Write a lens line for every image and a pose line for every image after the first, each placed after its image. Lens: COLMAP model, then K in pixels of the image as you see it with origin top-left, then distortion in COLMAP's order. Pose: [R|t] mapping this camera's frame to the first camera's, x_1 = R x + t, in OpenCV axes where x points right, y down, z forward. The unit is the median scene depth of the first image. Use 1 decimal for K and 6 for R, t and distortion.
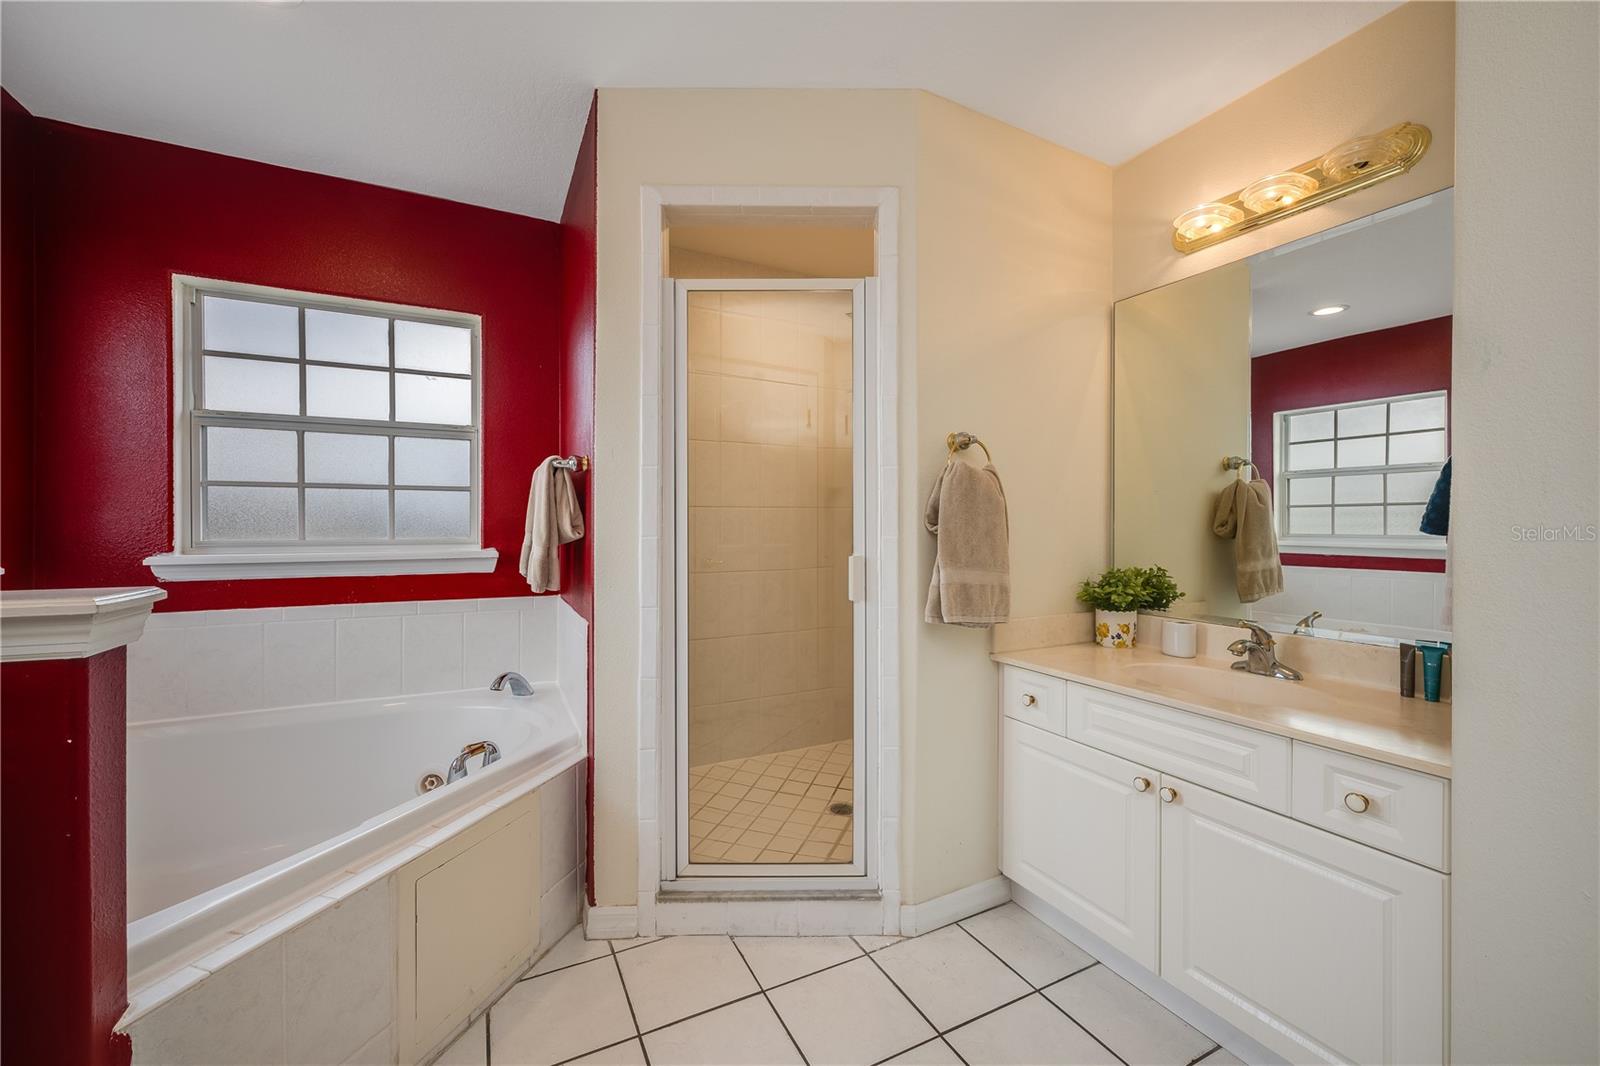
lens RADIAL K [[635.8, 0, 796.9], [0, 635.8, 527.7], [0, 0, 1]] dist [0.002051, -0.000558]
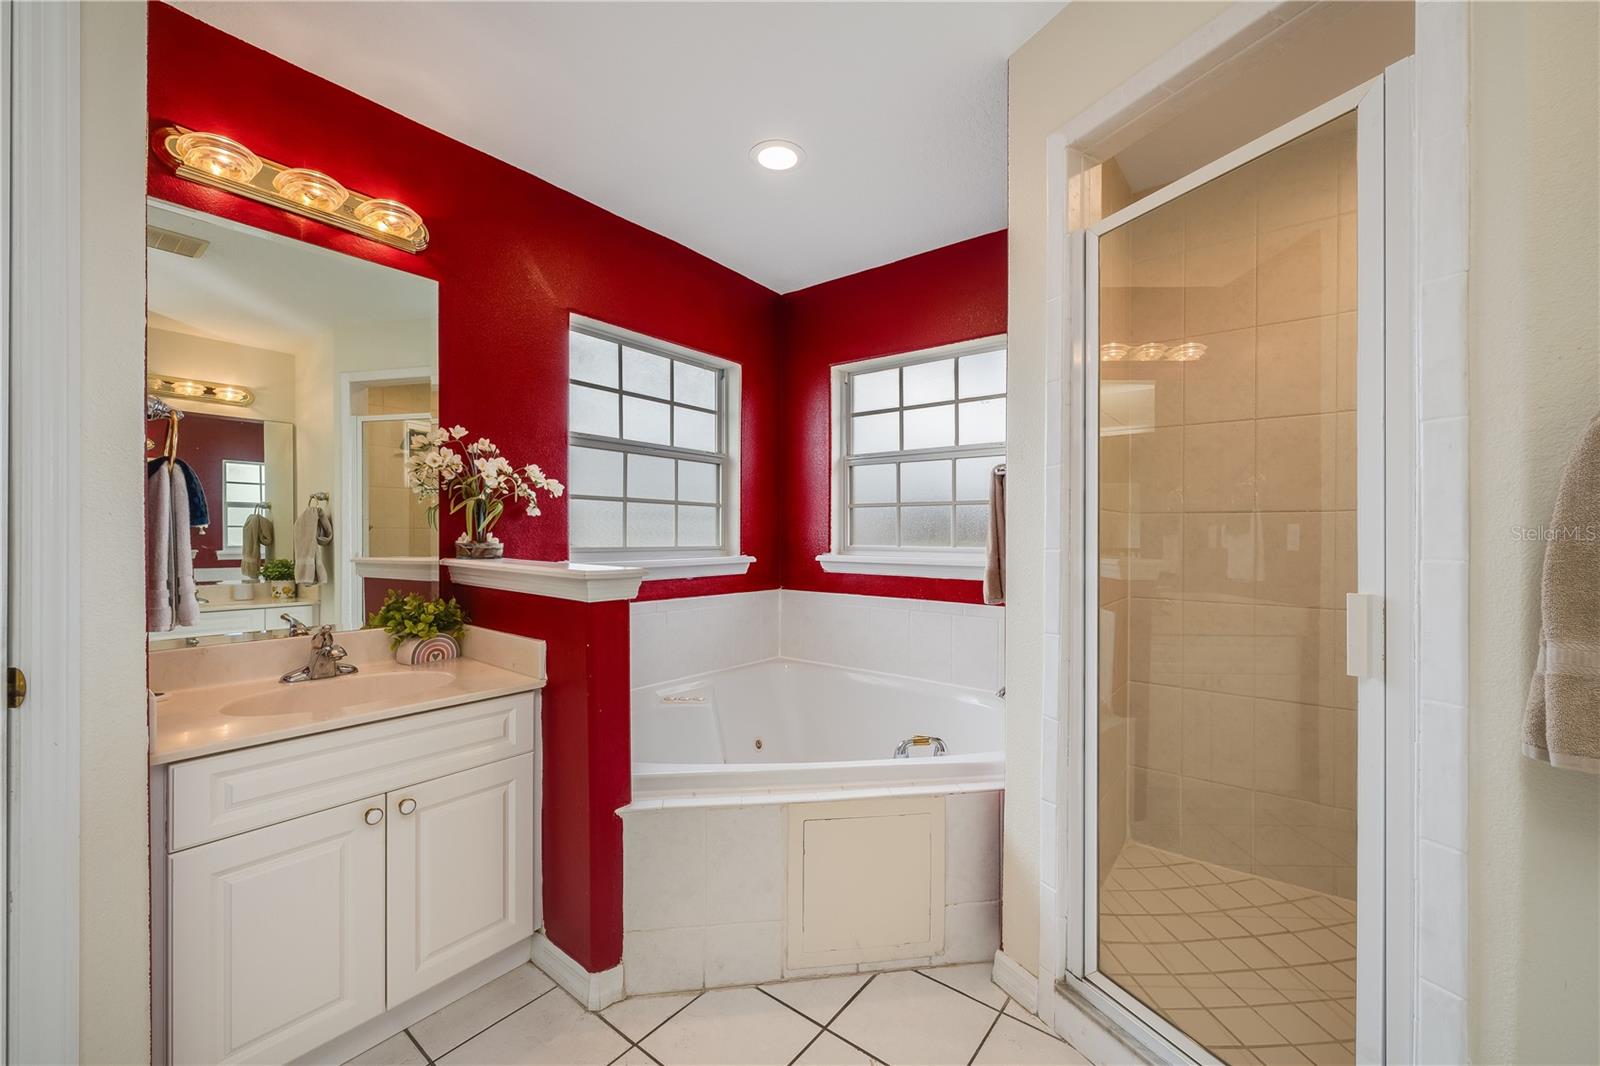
lens RADIAL K [[635.8, 0, 795.0], [0, 635.8, 535.3], [0, 0, 1]] dist [0.002051, -0.000558]
pose [[0.419493, 0.003202, -0.907753, 0.382110], [-0.007069, 0.999975, 0.000260, -0.003152], [0.907731, 0.006308, 0.419506, 0.333497]]
